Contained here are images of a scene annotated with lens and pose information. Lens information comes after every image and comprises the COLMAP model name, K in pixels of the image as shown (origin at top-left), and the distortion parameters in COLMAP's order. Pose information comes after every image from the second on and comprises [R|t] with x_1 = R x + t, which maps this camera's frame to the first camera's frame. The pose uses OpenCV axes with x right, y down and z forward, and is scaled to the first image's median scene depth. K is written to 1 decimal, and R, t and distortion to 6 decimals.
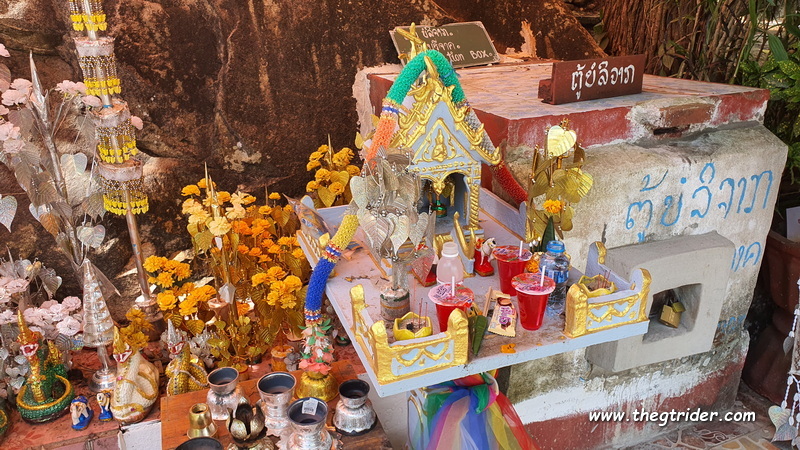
lens RADIAL K [[634.6, 0, 400.0], [0, 634.6, 225.0], [0, 0, 1]] dist [0.039851, -0.005212]
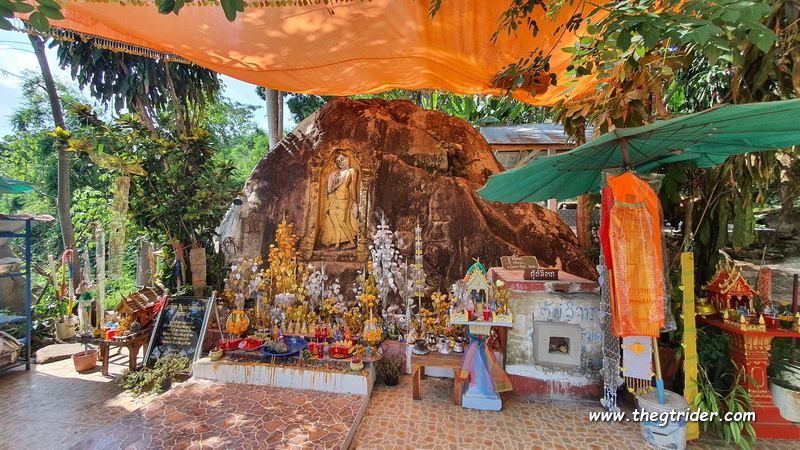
lens RADIAL K [[322.9, 0, 400.9], [0, 322.9, 213.6], [0, 0, 1]] dist [-0.000045, -0.000023]
pose [[0.862881, -0.002716, -0.505400, 0.552434], [-0.197893, 0.918327, -0.342804, 0.239422], [0.465054, 0.395814, 0.791869, -0.961231]]
